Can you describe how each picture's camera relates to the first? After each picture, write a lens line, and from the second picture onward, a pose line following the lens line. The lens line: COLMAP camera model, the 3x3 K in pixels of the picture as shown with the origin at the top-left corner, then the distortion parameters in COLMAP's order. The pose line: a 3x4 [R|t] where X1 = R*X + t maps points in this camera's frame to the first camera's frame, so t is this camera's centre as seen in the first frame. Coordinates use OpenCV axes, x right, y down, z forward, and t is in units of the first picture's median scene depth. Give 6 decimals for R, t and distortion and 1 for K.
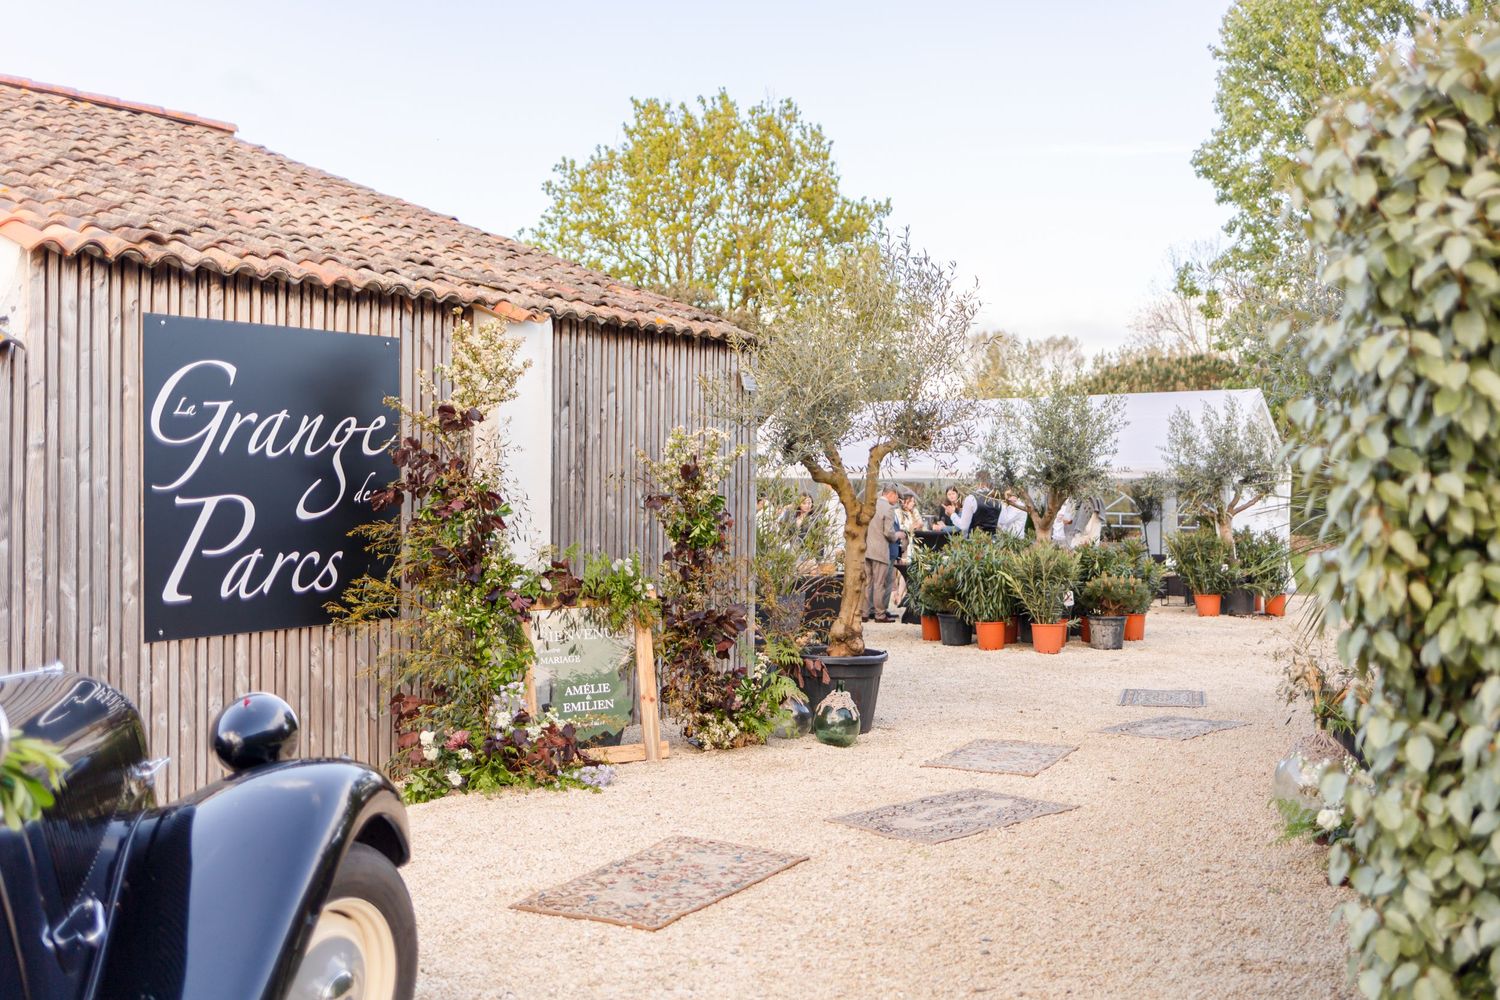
lens RADIAL K [[1679.7, 0, 750.0], [0, 1679.7, 500.0], [0, 0, 1]] dist [-0.130568, 0.017288]
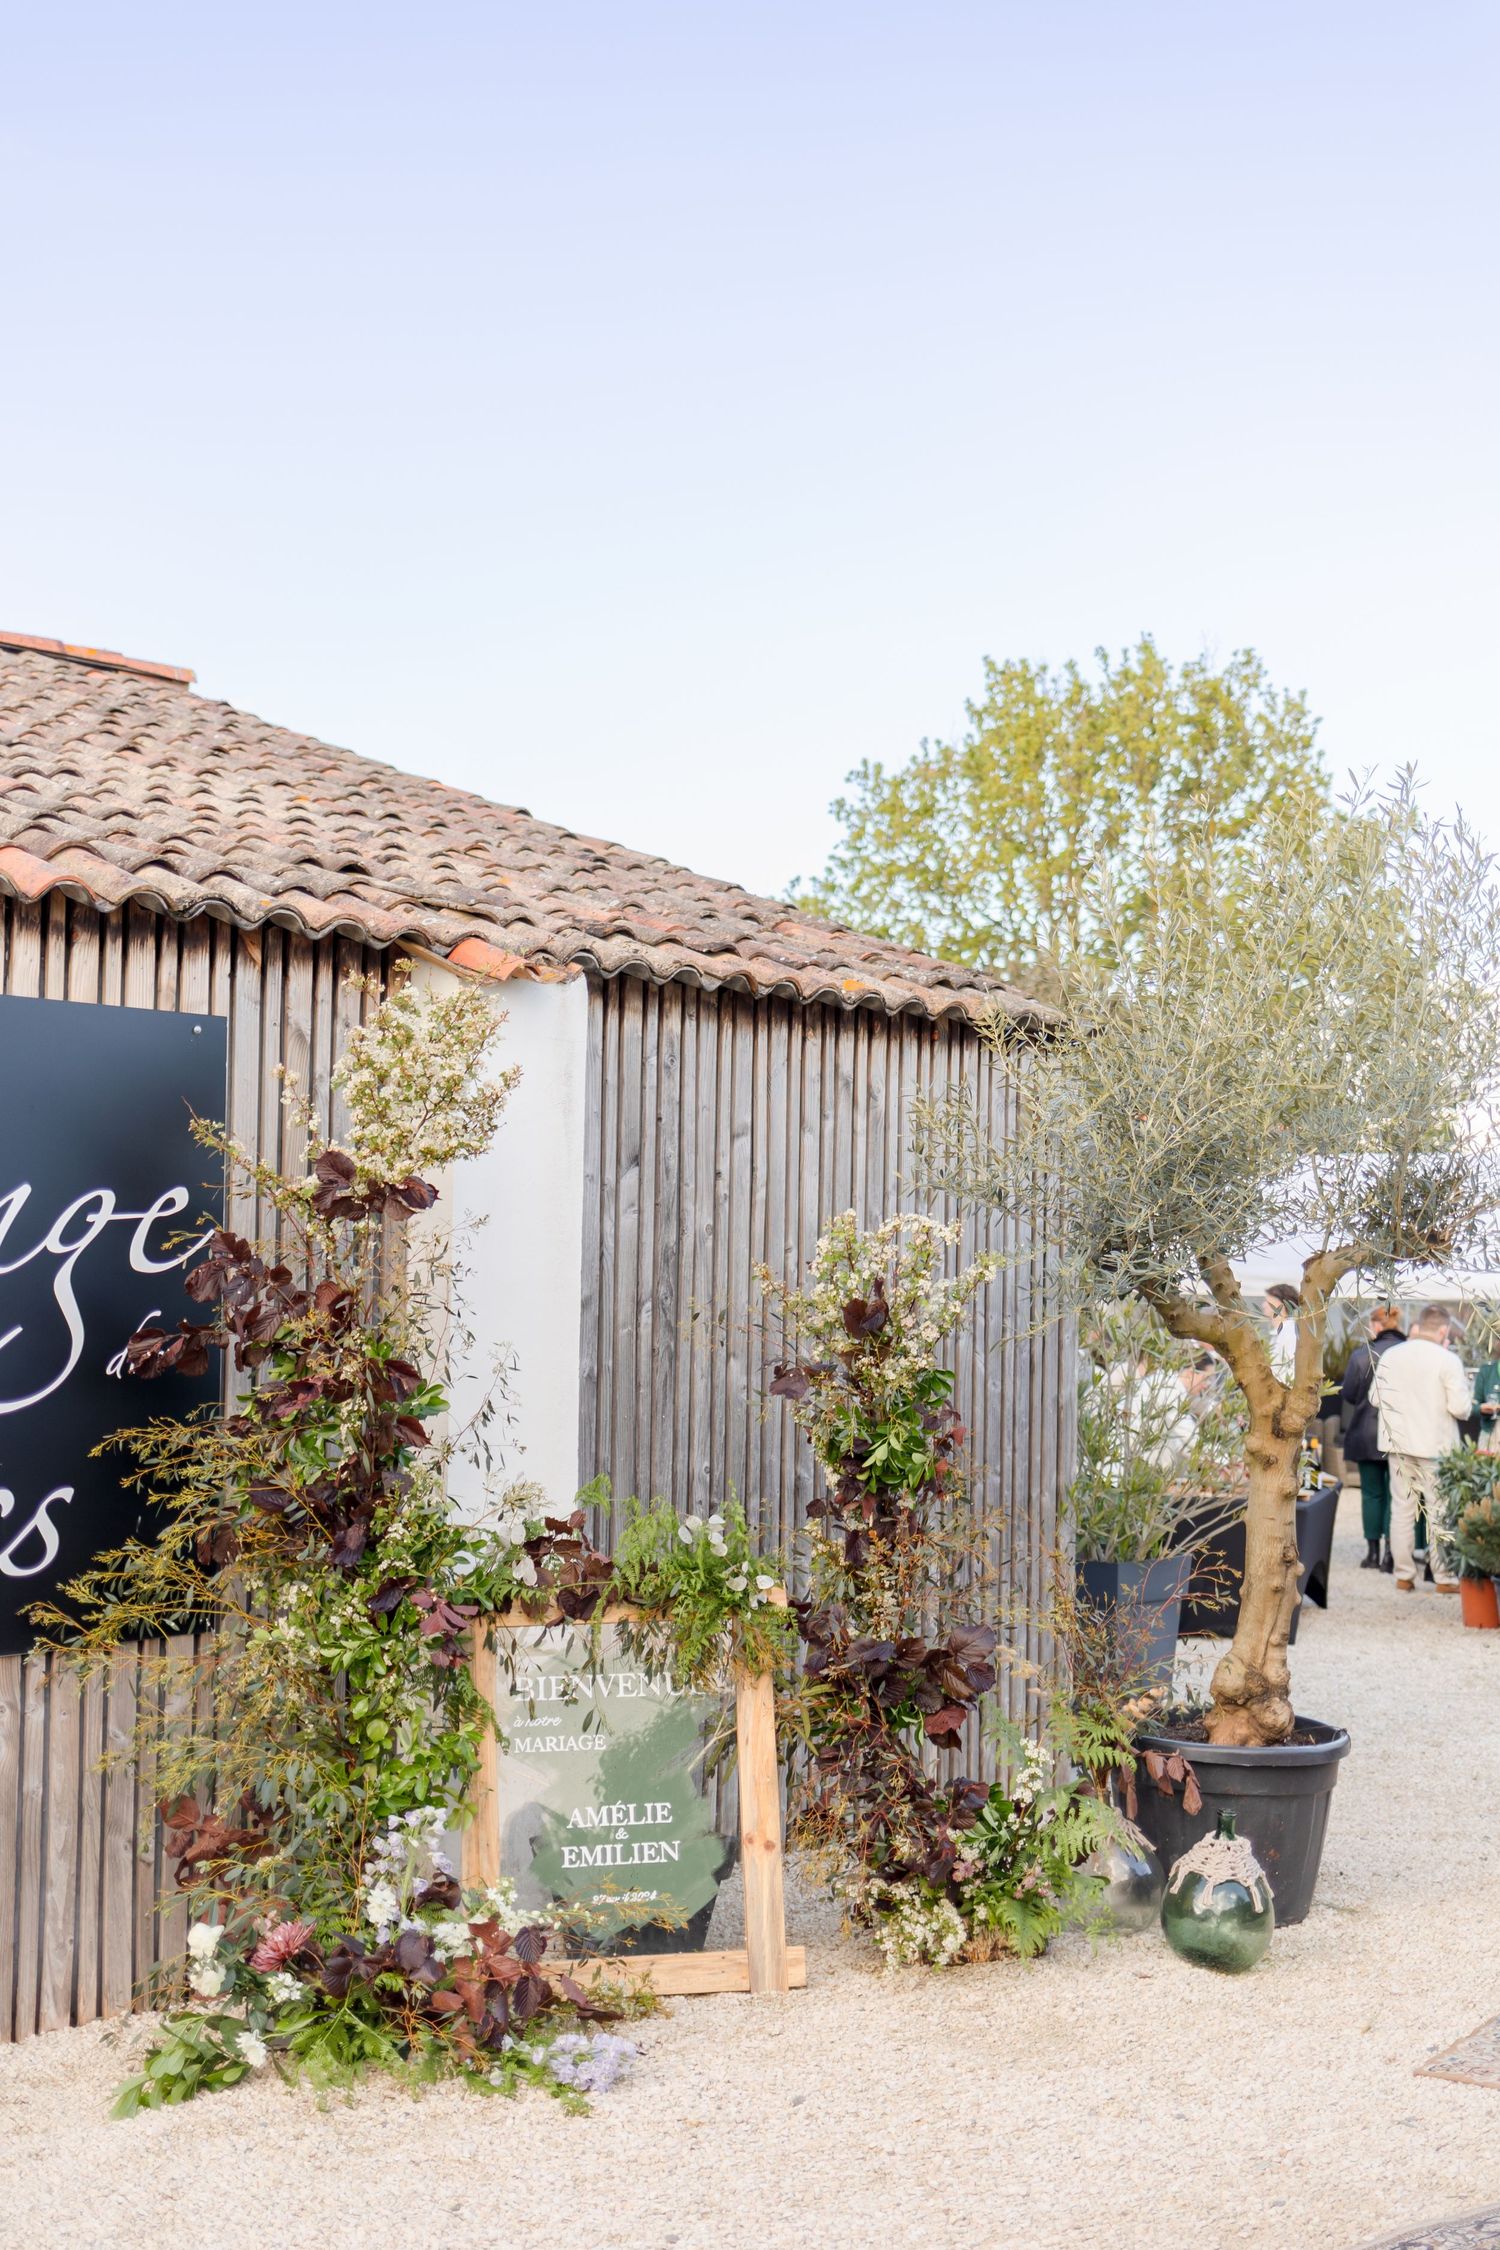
lens RADIAL K [[2584.2, 0, 608.3], [0, 2584.2, 1158.1], [0, 0, 1]] dist [-0.014068, -0.005468]
pose [[0.973843, -0.002671, -0.227206, 0.051032], [-0.010907, 0.998229, -0.058485, -0.017416], [0.226959, 0.059433, 0.972089, 0.325360]]
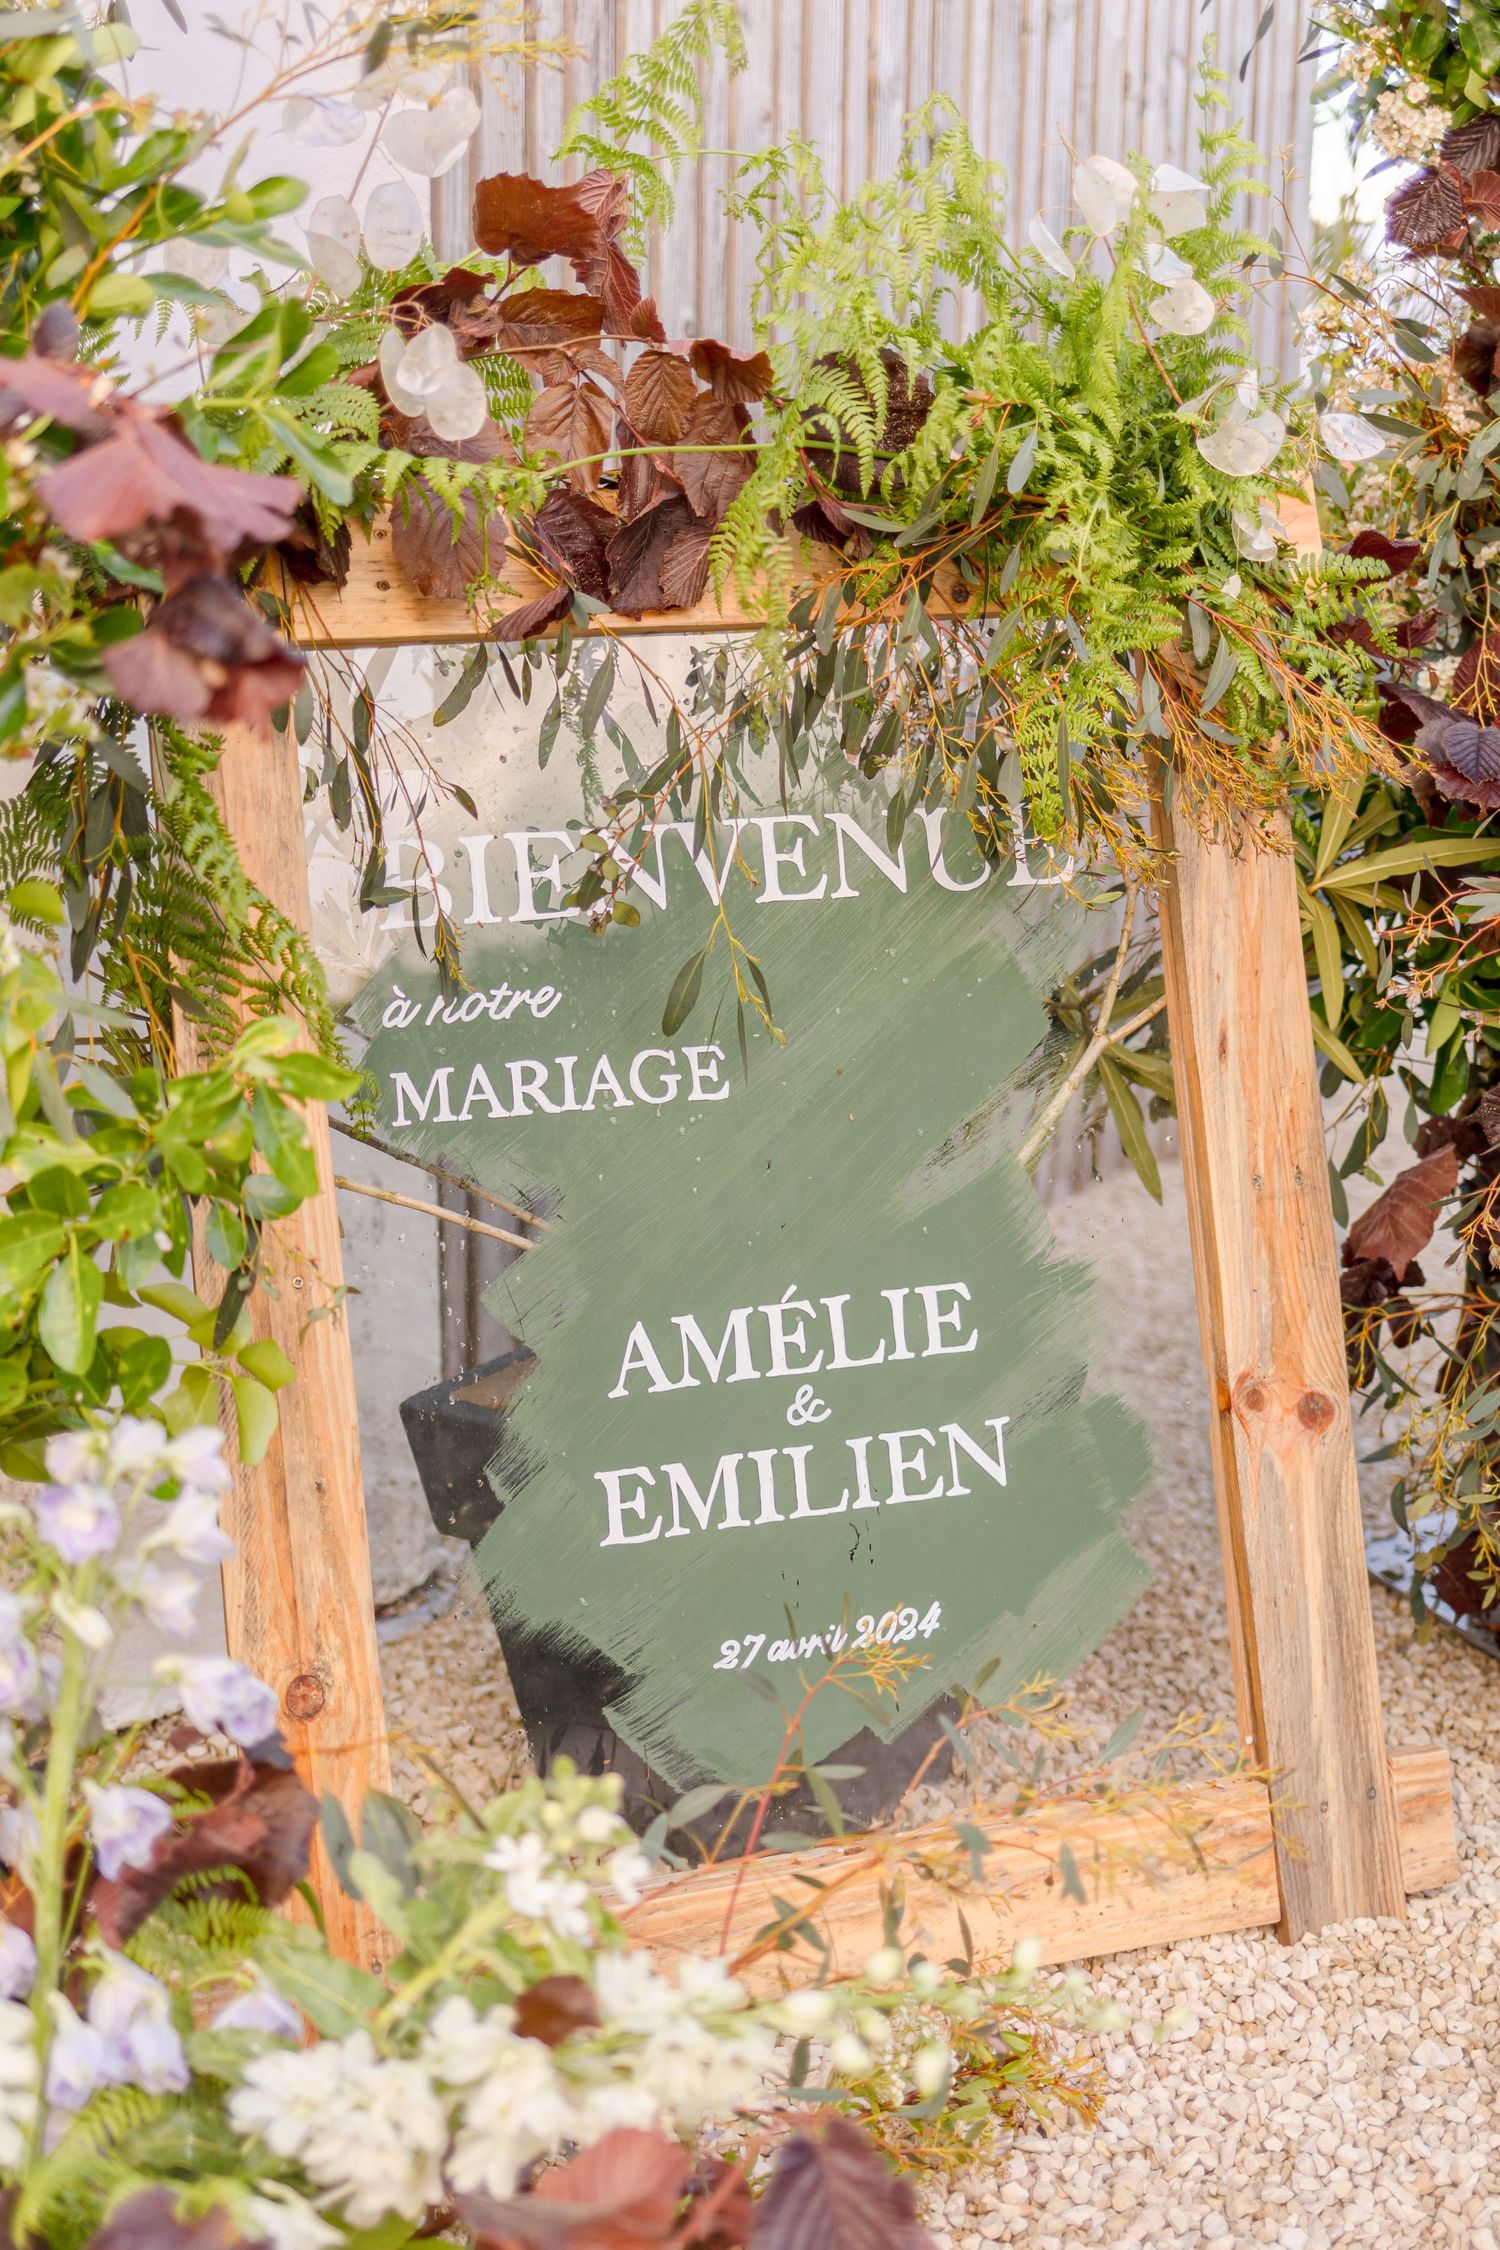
lens RADIAL K [[2584.2, 0, 608.3], [0, 2584.2, 1158.1], [0, 0, 1]] dist [-0.014068, -0.005468]
pose [[0.999955, 0.008154, -0.004939, -0.105307], [-0.007038, 0.980907, 0.194348, 0.063863], [0.006430, -0.194304, 0.980920, 0.797711]]
